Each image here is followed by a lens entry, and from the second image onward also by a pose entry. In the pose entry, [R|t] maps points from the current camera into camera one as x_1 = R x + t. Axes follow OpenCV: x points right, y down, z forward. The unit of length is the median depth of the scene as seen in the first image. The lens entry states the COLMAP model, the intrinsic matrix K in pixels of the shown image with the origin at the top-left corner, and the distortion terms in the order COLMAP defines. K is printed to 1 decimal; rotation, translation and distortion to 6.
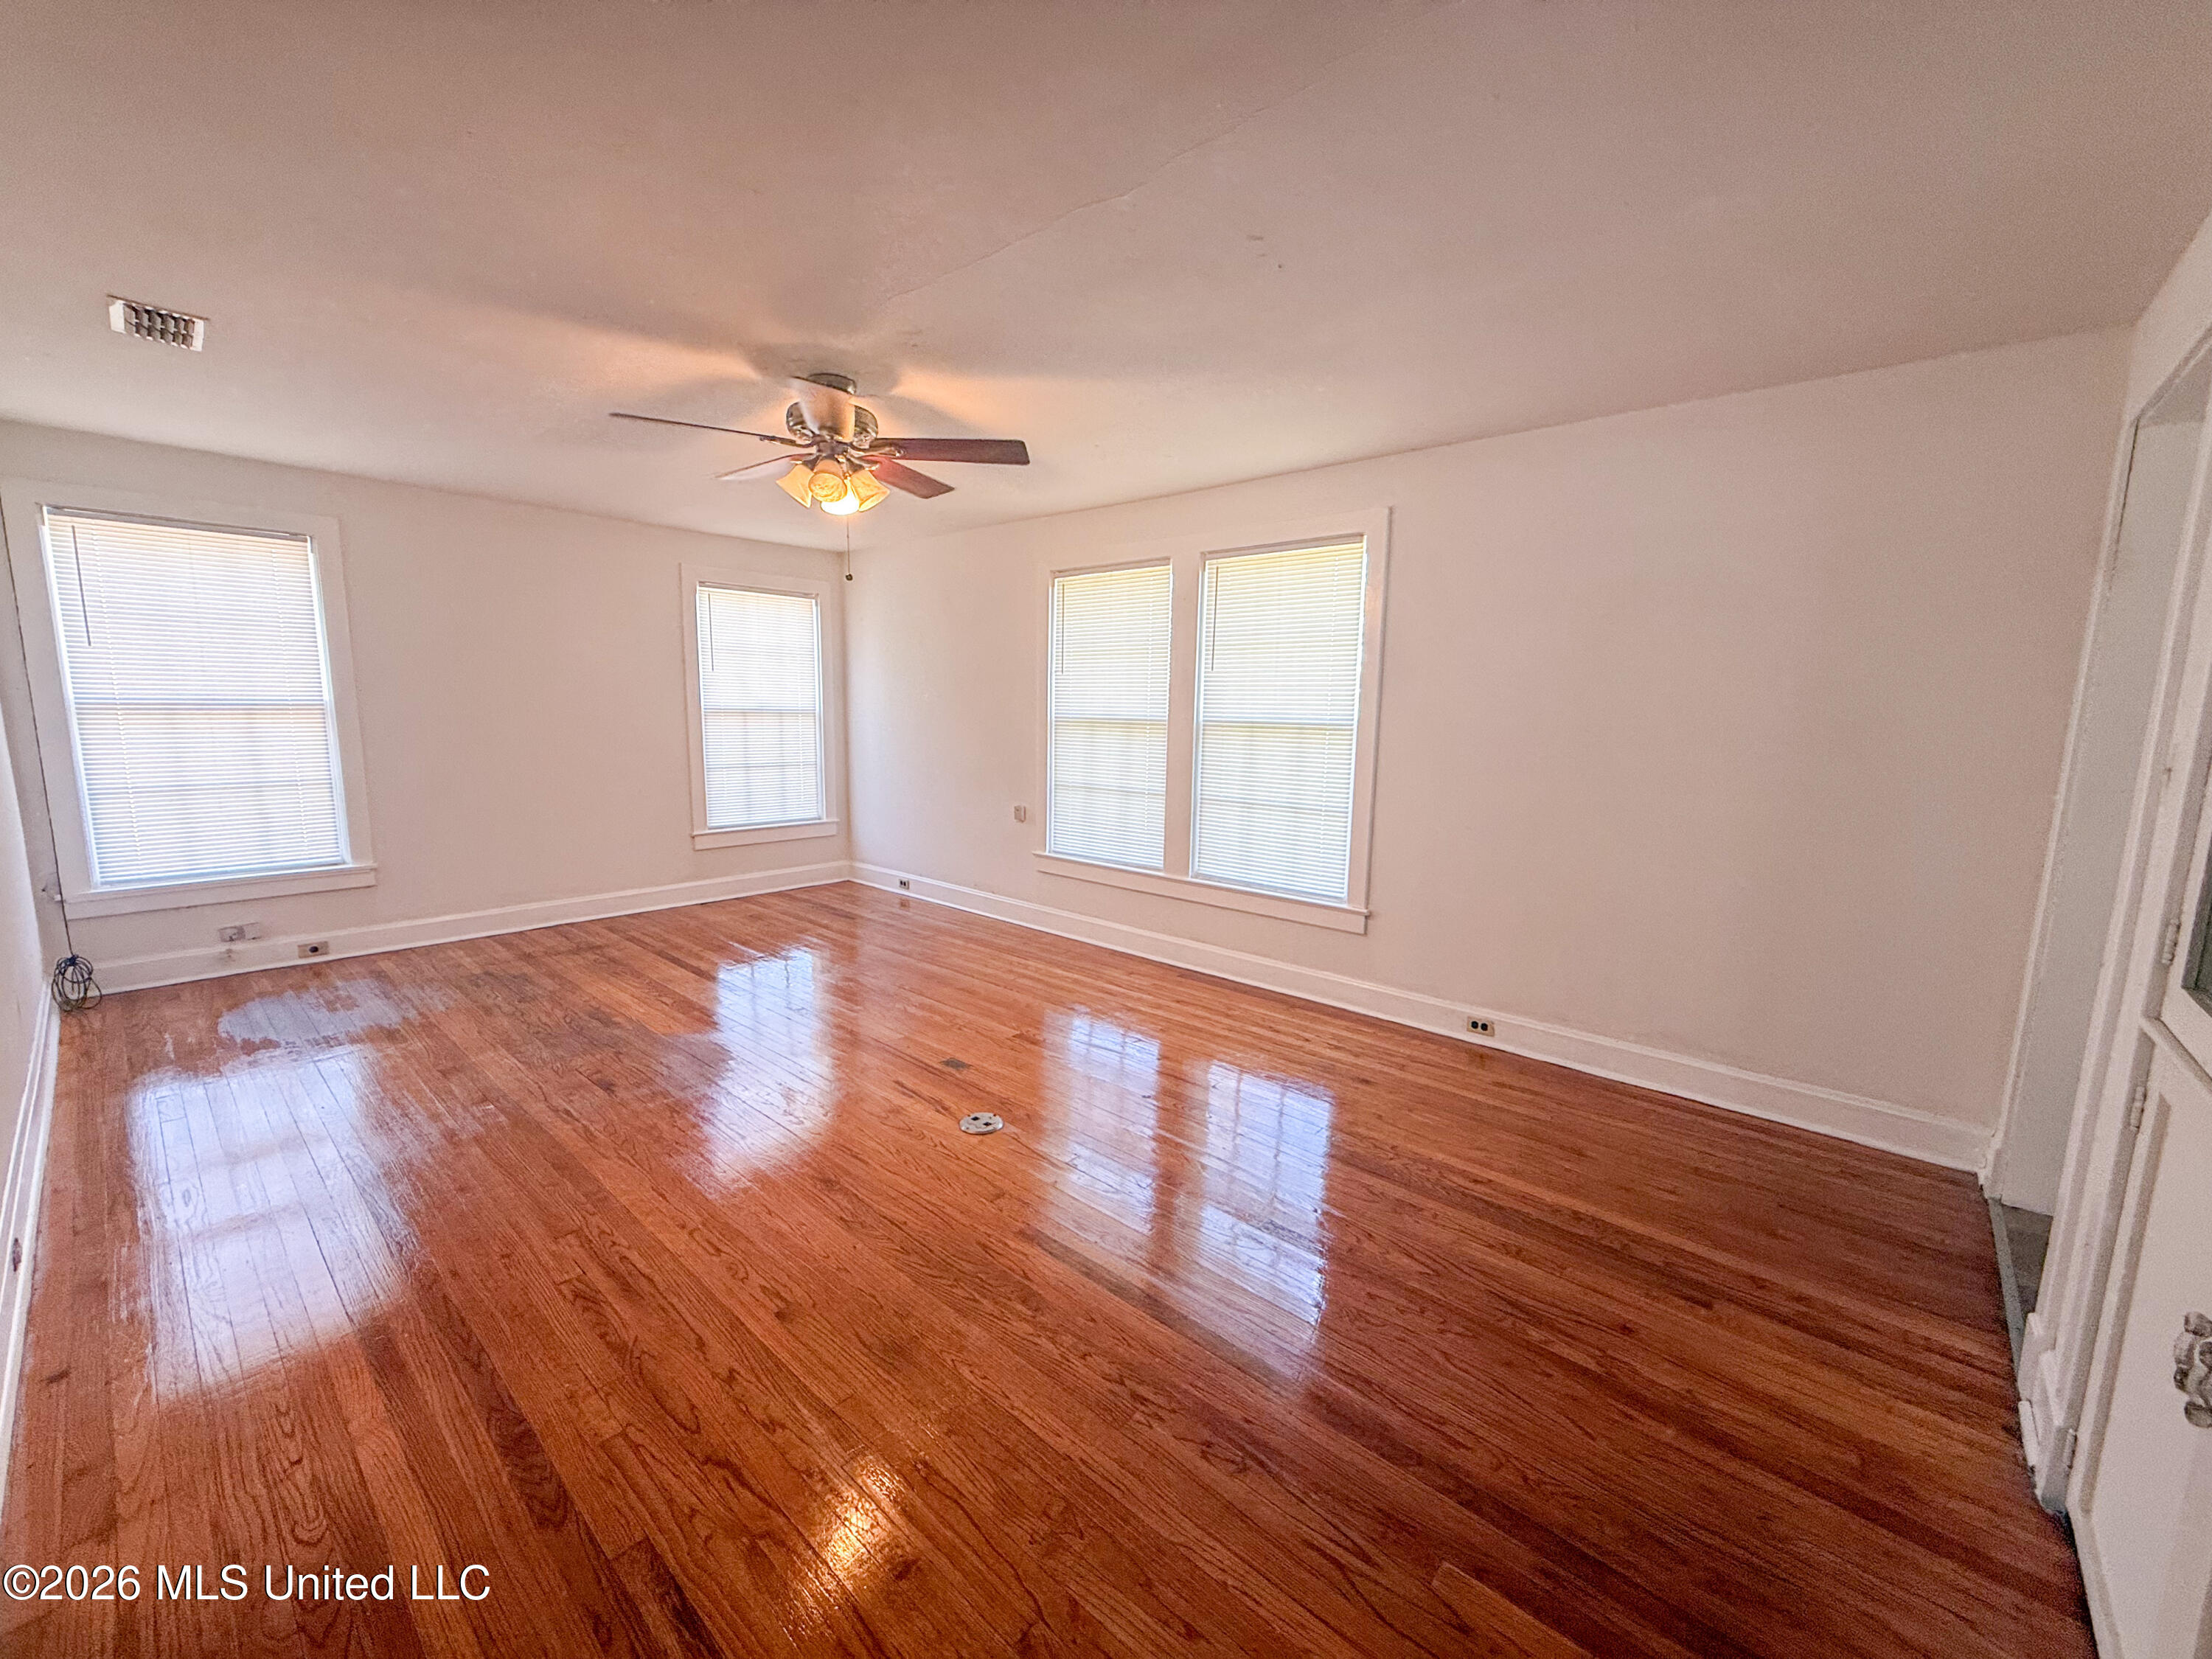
lens RADIAL K [[874.5, 0, 1099.8], [0, 874.5, 831.3], [0, 0, 1]] dist [-0.001893, -0.000462]
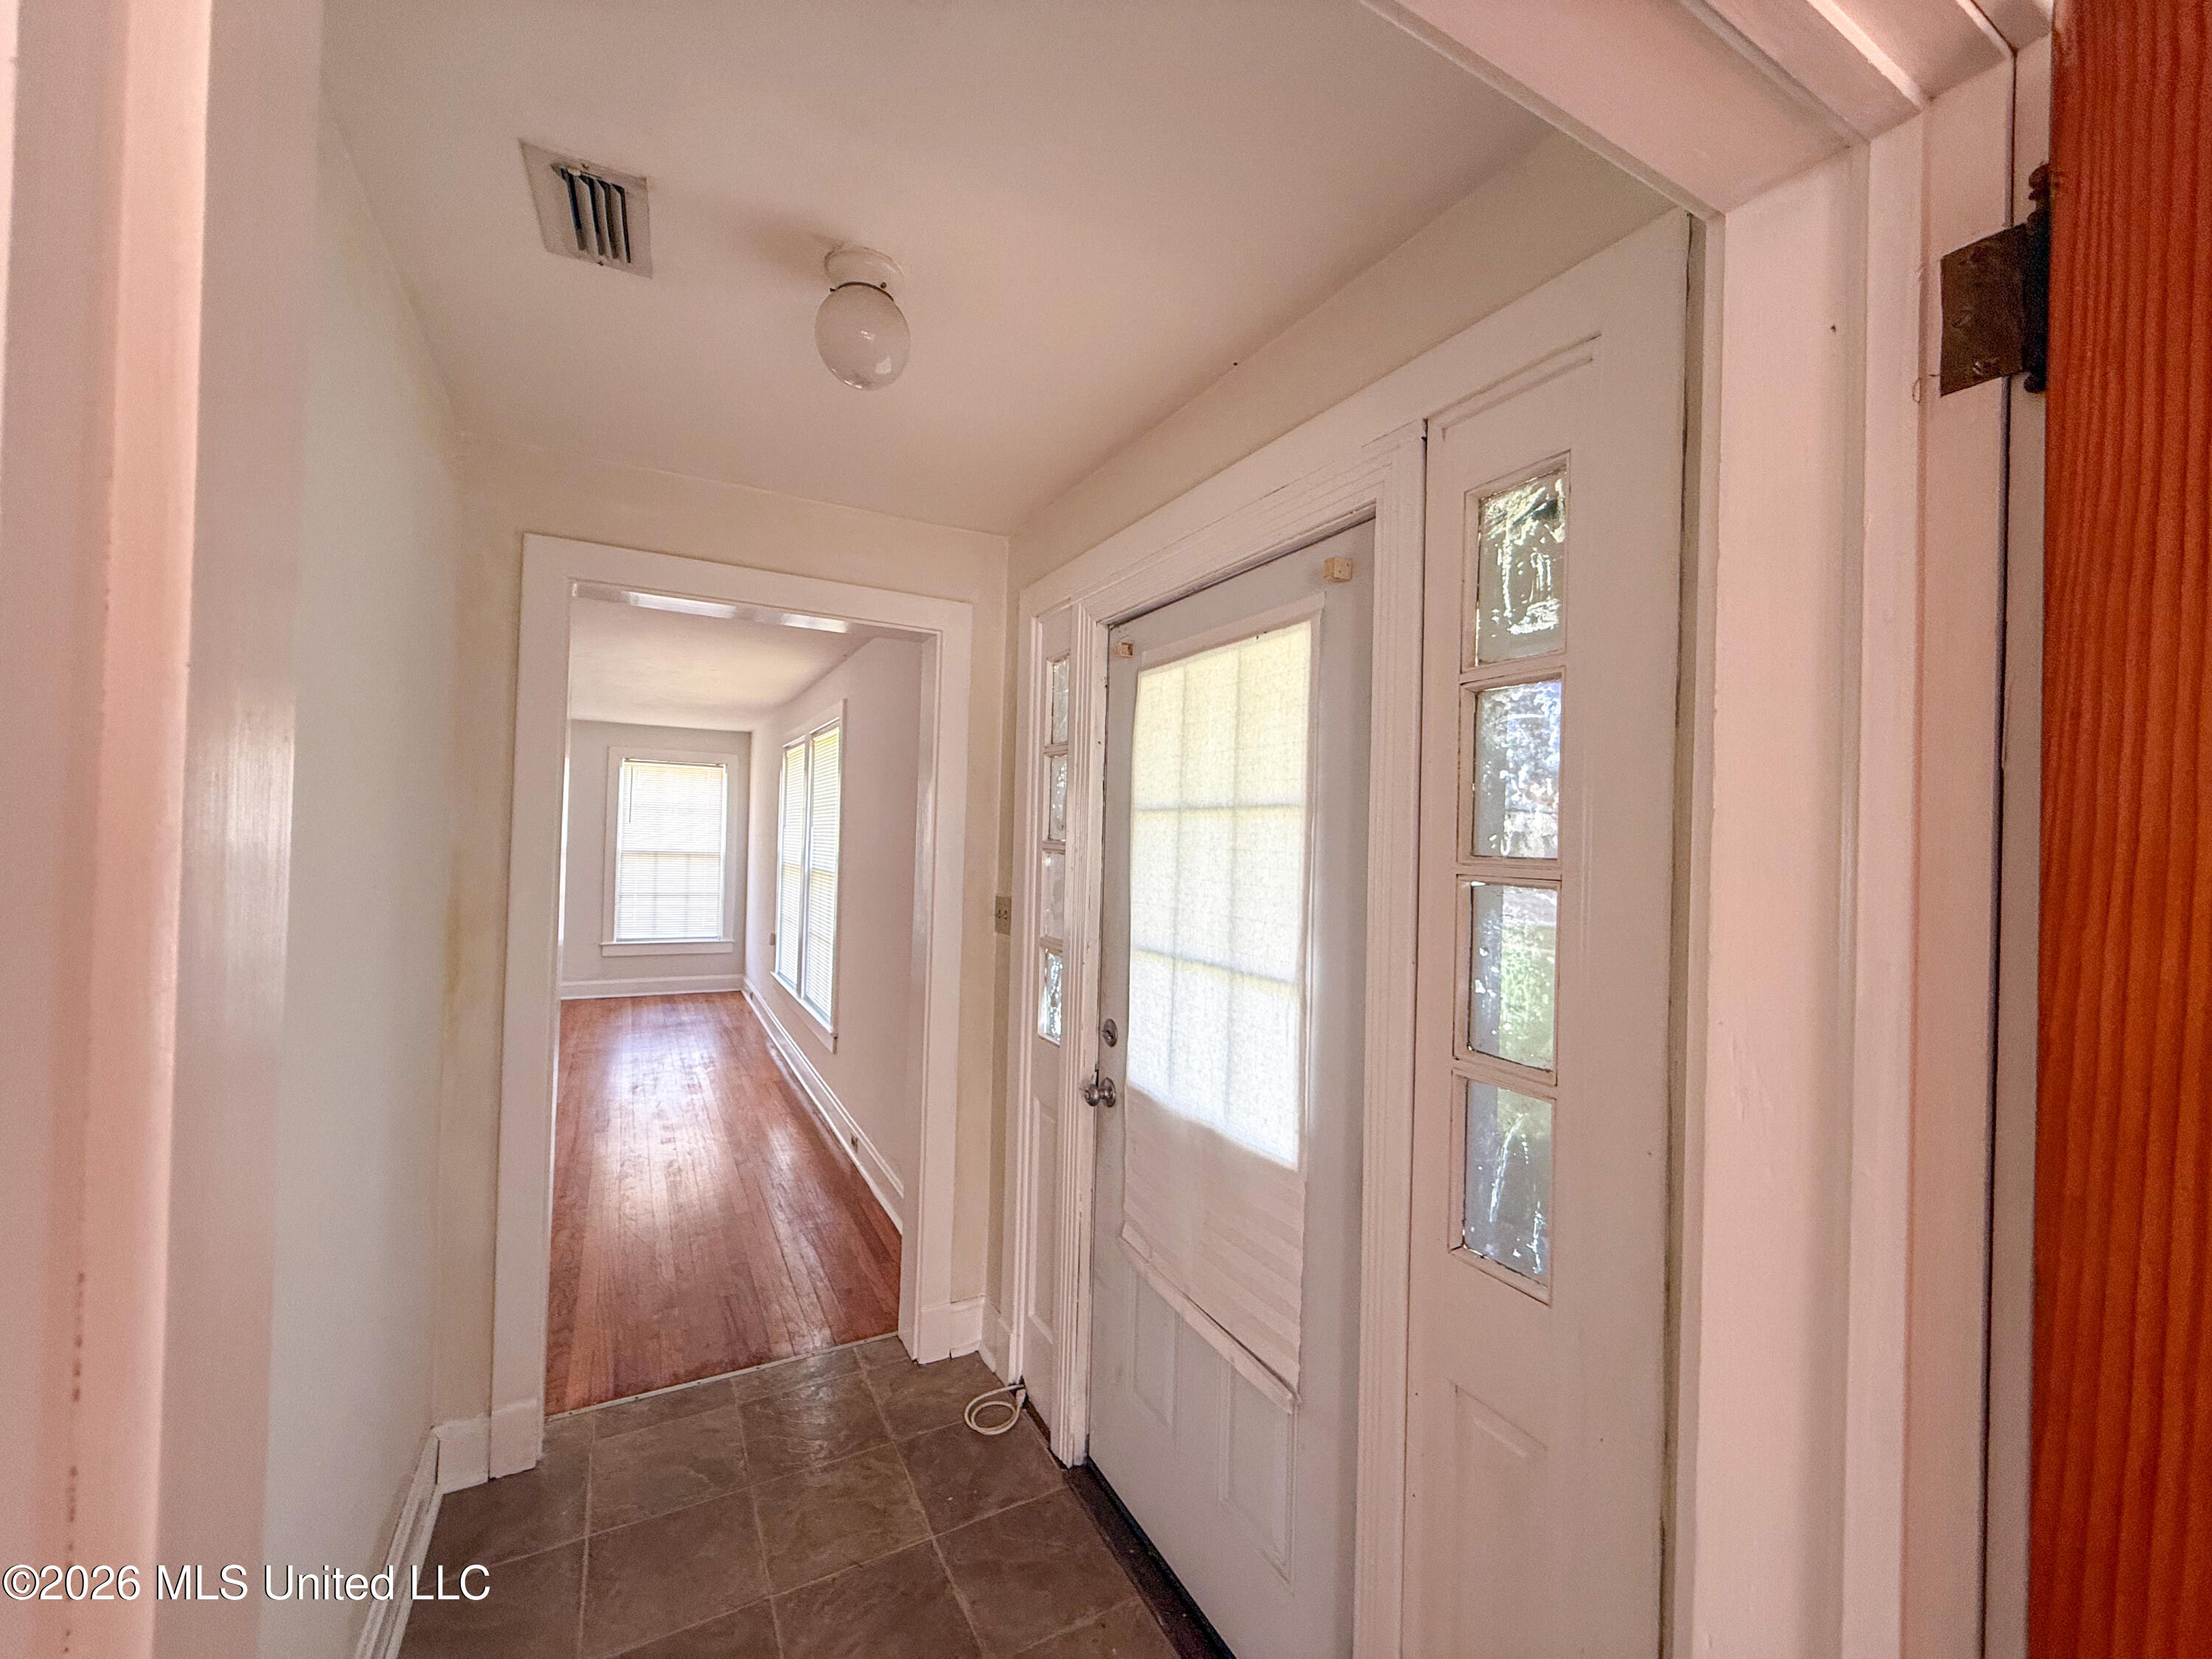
lens RADIAL K [[874.5, 0, 1099.8], [0, 874.5, 831.3], [0, 0, 1]] dist [-0.001893, -0.000462]
pose [[0.938237, 0.007105, -0.345921, 1.388876], [-0.062470, 0.986837, -0.149167, -0.030777], [0.340307, 0.161564, 0.926330, -0.001075]]
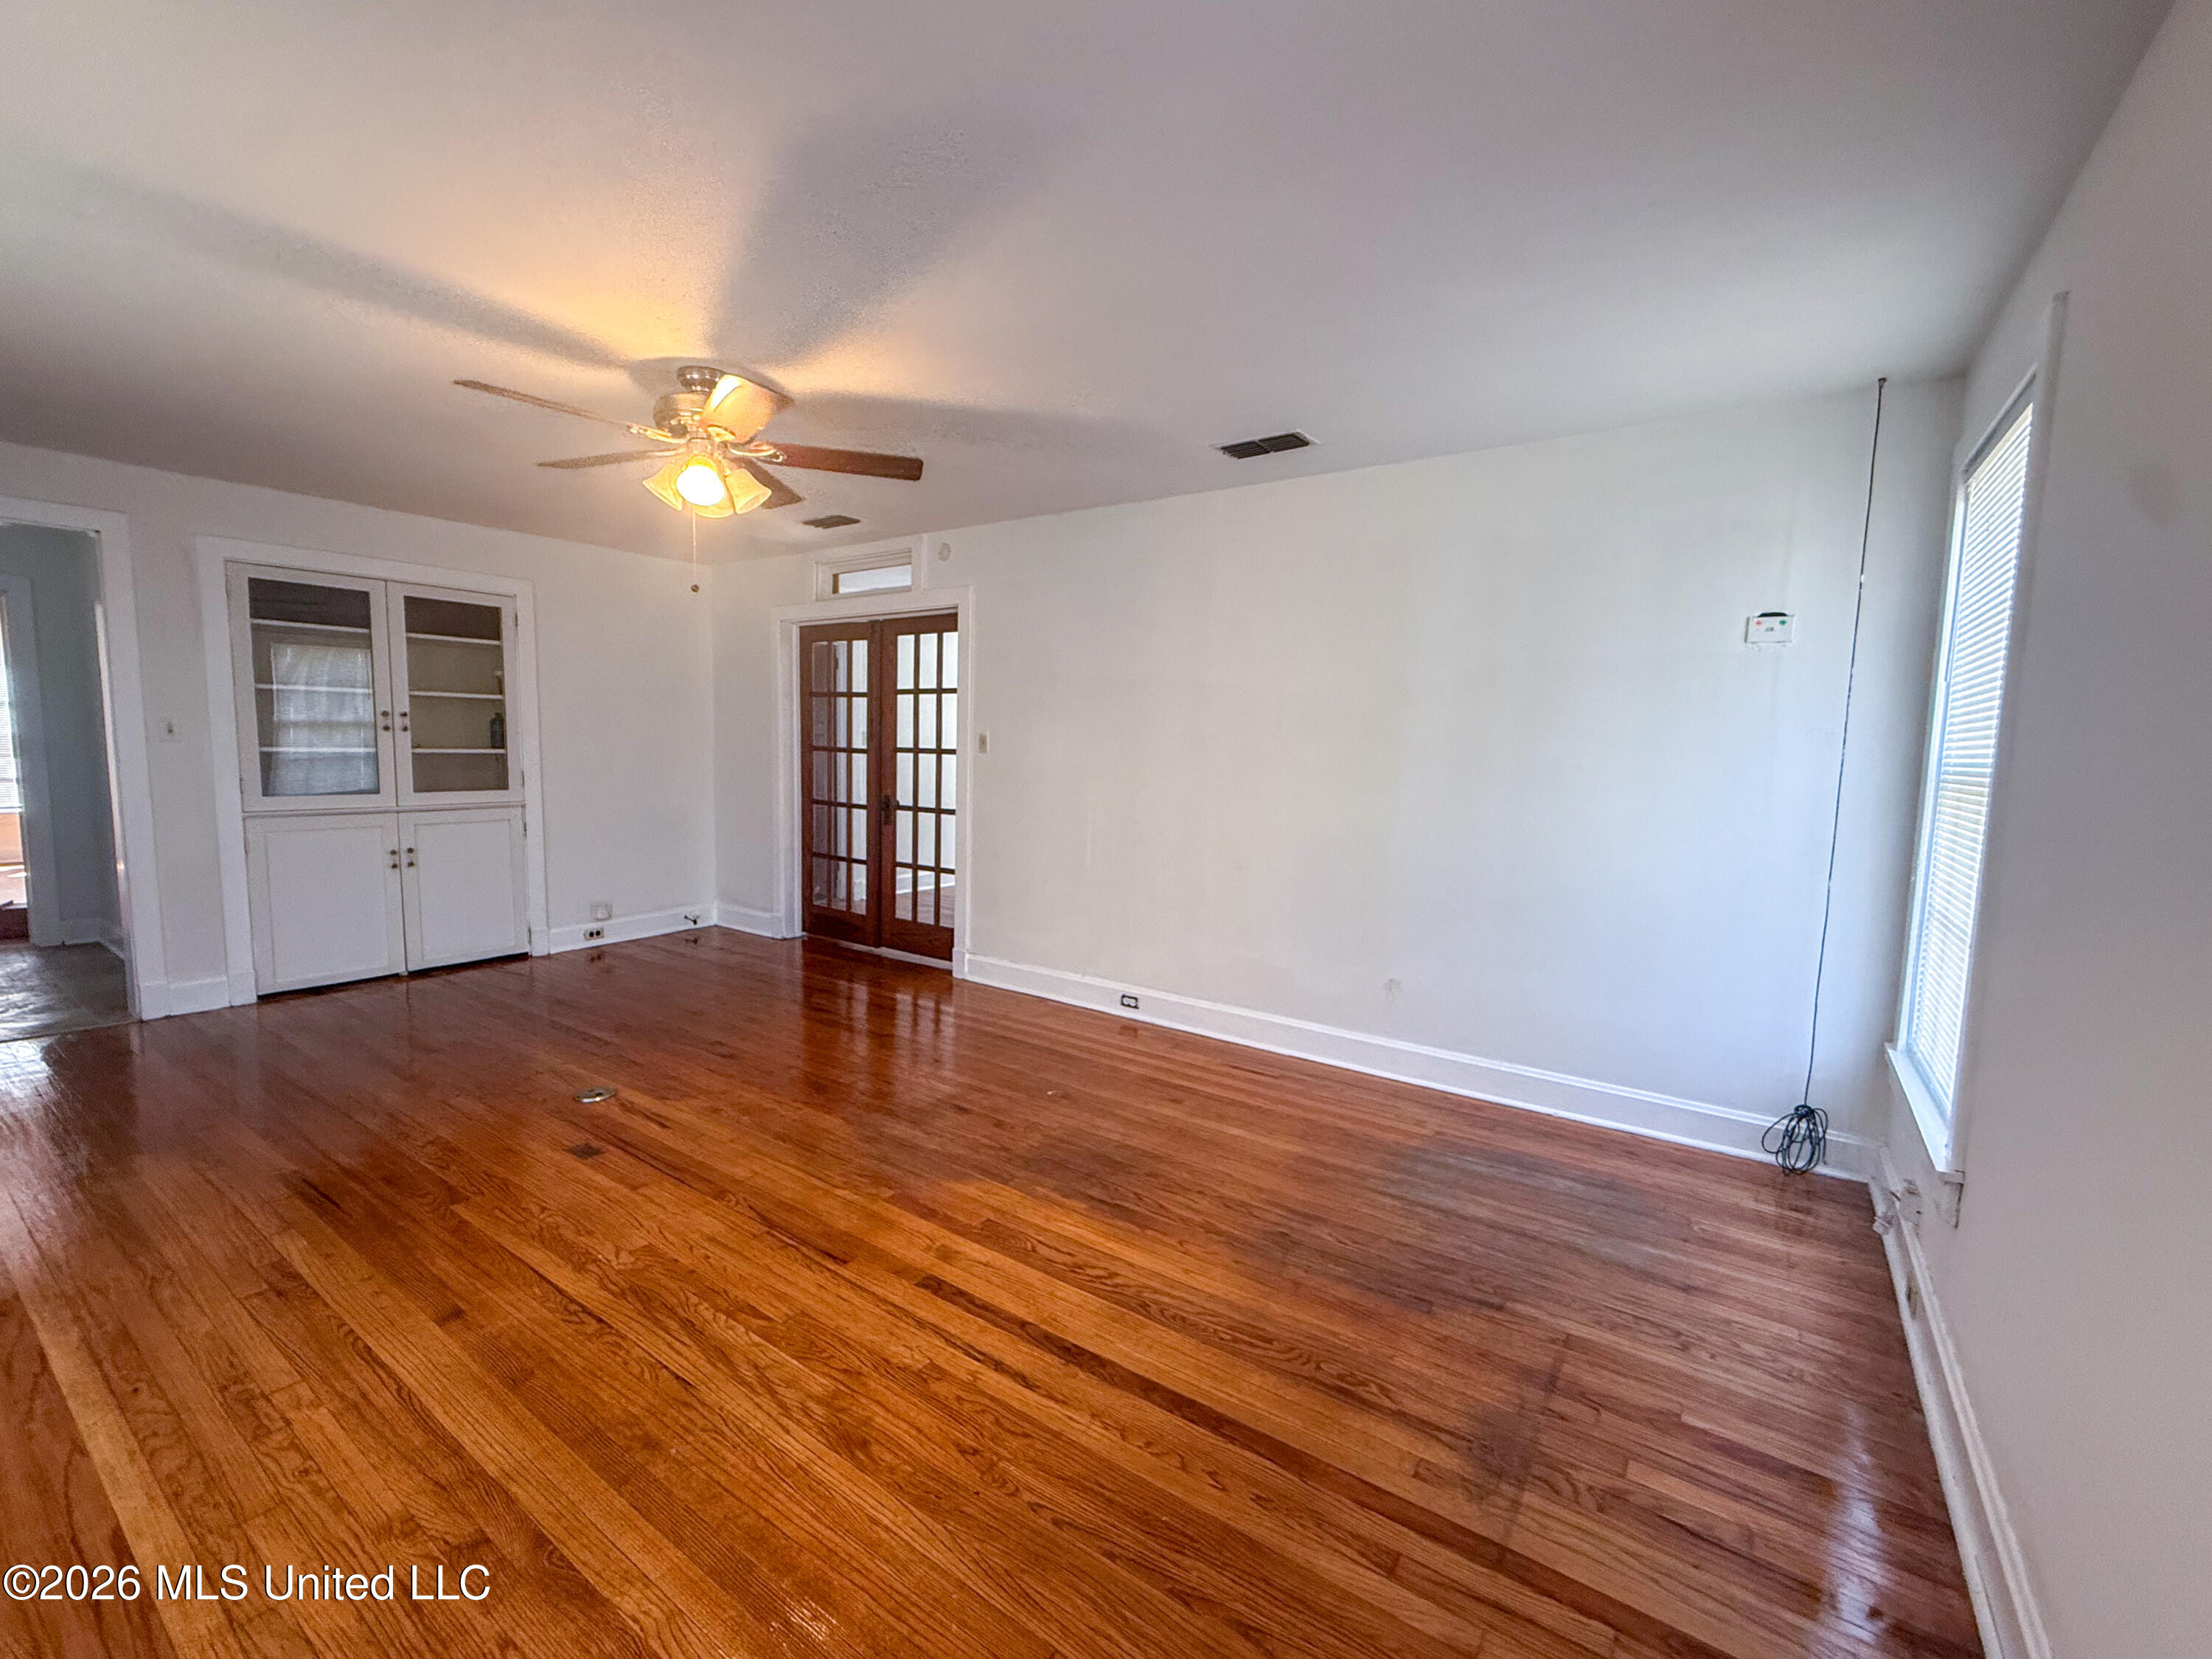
lens RADIAL K [[932.7, 0, 1098.0], [0, 932.7, 834.0], [0, 0, 1]] dist [-0.001131, 0.000064]
pose [[-0.993368, -0.028096, -0.111491, -0.611998], [-0.054386, 0.969166, 0.240333, -0.297726], [0.101300, 0.244803, -0.964267, 2.072918]]
